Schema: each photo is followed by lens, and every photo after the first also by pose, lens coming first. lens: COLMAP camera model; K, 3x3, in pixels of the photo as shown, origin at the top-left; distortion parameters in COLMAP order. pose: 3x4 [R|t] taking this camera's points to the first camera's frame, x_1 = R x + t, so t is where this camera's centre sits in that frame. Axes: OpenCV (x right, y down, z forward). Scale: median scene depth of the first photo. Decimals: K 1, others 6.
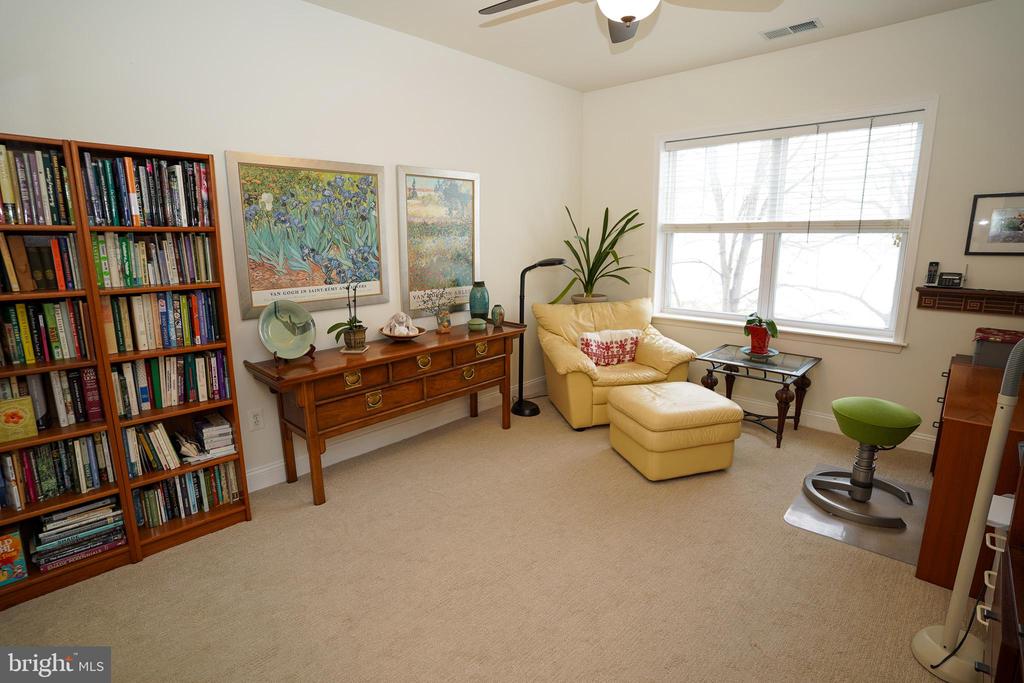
lens RADIAL K [[503.7, 0, 513.6], [0, 503.7, 338.0], [0, 0, 1]] dist [-0.079648, 0.036901]
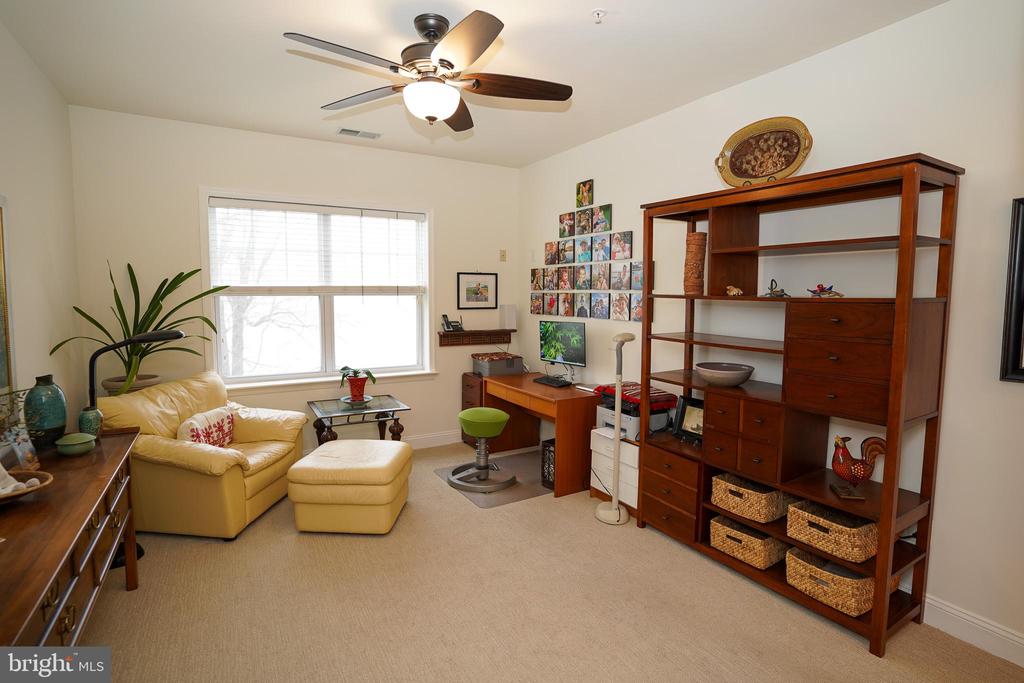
lens RADIAL K [[503.7, 0, 513.6], [0, 503.7, 338.0], [0, 0, 1]] dist [-0.079648, 0.036901]
pose [[0.287544, -0.075171, 0.954813, -0.533121], [0.184029, 0.982676, 0.021943, -0.076936], [-0.939921, 0.169403, 0.296397, 0.332916]]
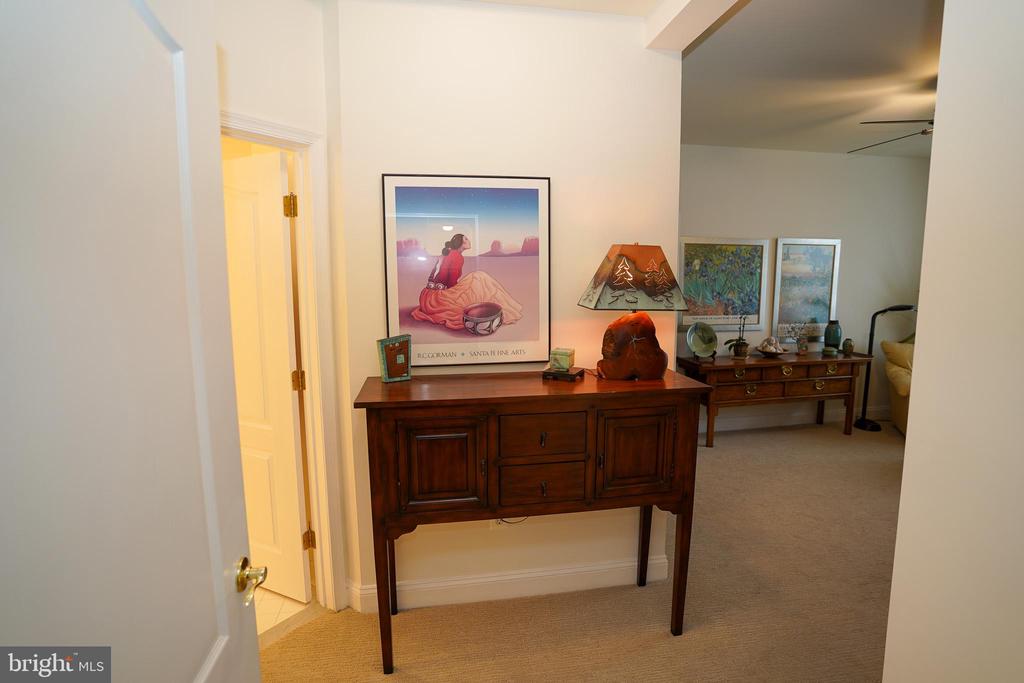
lens RADIAL K [[503.7, 0, 513.6], [0, 503.7, 338.0], [0, 0, 1]] dist [-0.079648, 0.036901]
pose [[0.800259, 0.071924, -0.595326, 0.032761], [-0.120147, 0.991881, -0.041673, 0.105987], [0.587495, 0.104876, 0.802403, -0.624218]]
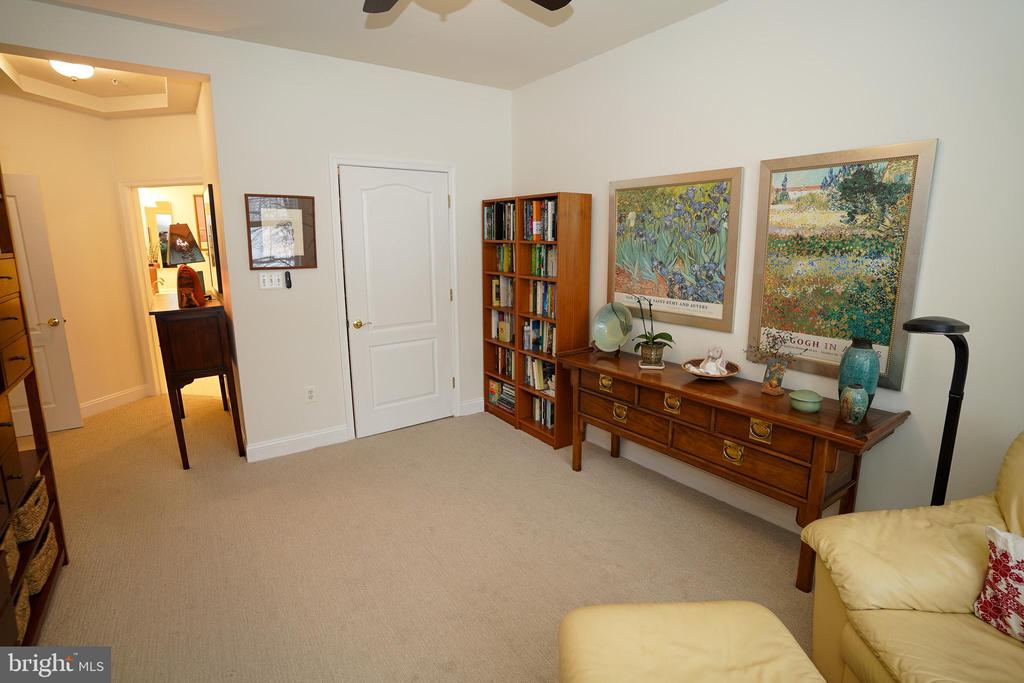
lens RADIAL K [[503.7, 0, 513.6], [0, 503.7, 338.0], [0, 0, 1]] dist [-0.079648, 0.036901]
pose [[-0.203472, 0.193392, -0.959791, 0.641367], [-0.192209, 0.953332, 0.232838, -0.194770], [0.960029, 0.231856, -0.156805, 0.833481]]
